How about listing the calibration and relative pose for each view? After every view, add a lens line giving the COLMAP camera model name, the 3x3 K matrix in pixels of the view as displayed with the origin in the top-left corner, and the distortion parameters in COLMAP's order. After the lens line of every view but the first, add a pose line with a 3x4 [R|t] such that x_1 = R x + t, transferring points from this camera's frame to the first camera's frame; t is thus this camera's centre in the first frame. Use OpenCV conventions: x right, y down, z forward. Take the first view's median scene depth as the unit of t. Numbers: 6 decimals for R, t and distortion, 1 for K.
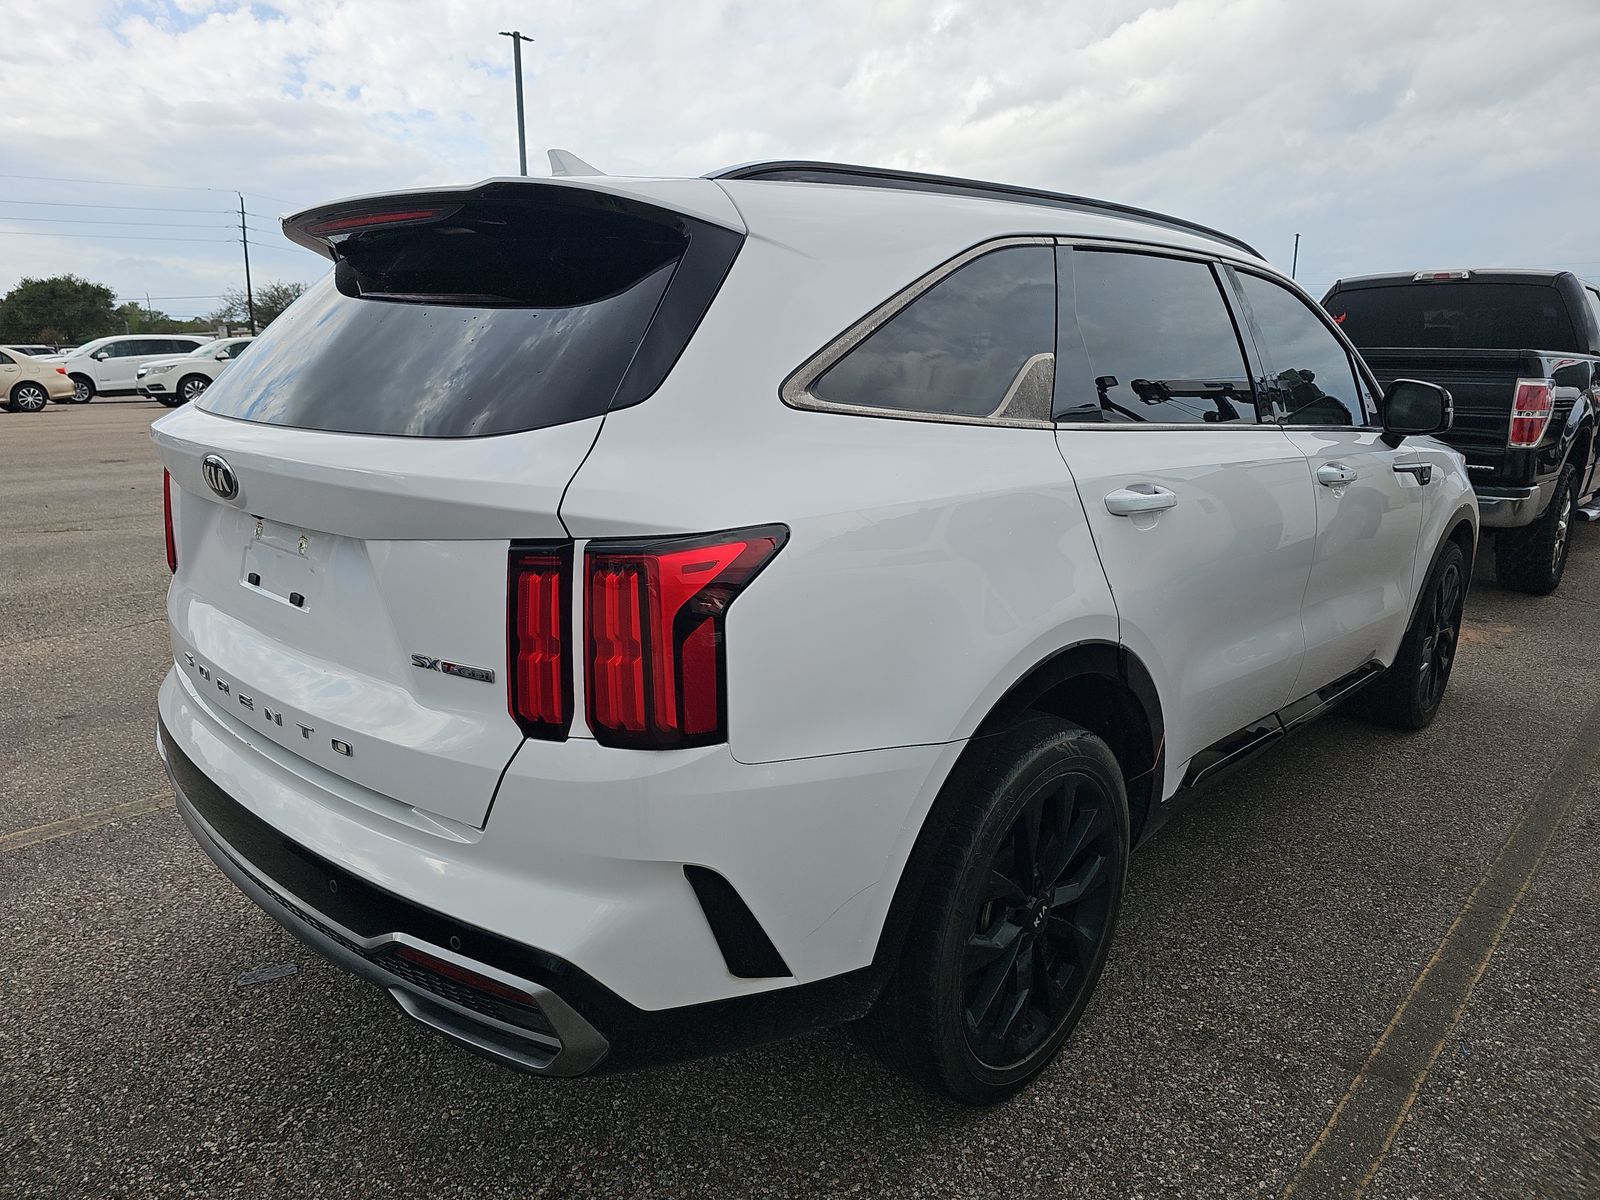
lens RADIAL K [[1076.3, 0, 800.0], [0, 1076.3, 595.5], [0, 0, 1]] dist [0.009373, -0.007403]
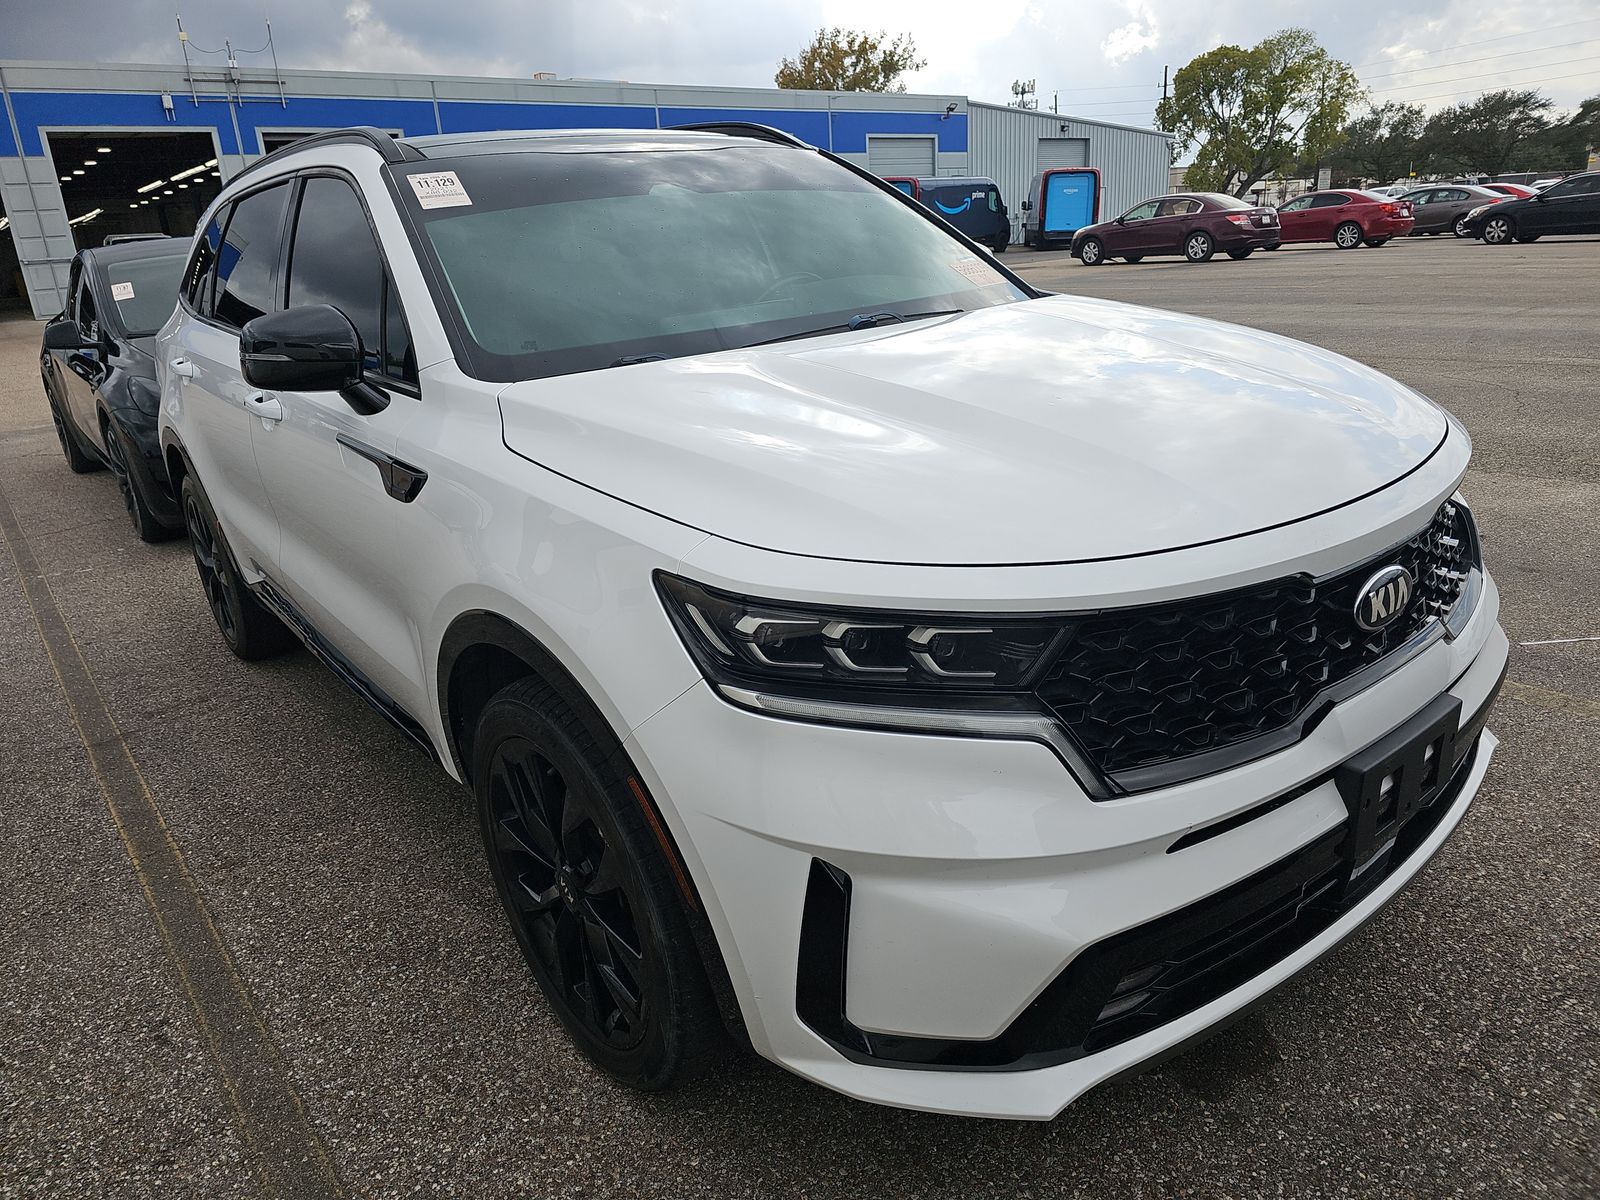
lens RADIAL K [[1076.3, 0, 803.6], [0, 1076.3, 605.3], [0, 0, 1]] dist [0.009373, -0.007403]
pose [[-0.150574, 0.332758, -0.930913, 1.470392], [-0.154685, 0.922121, 0.354635, -0.384545], [0.976422, 0.197397, -0.087375, 1.709605]]
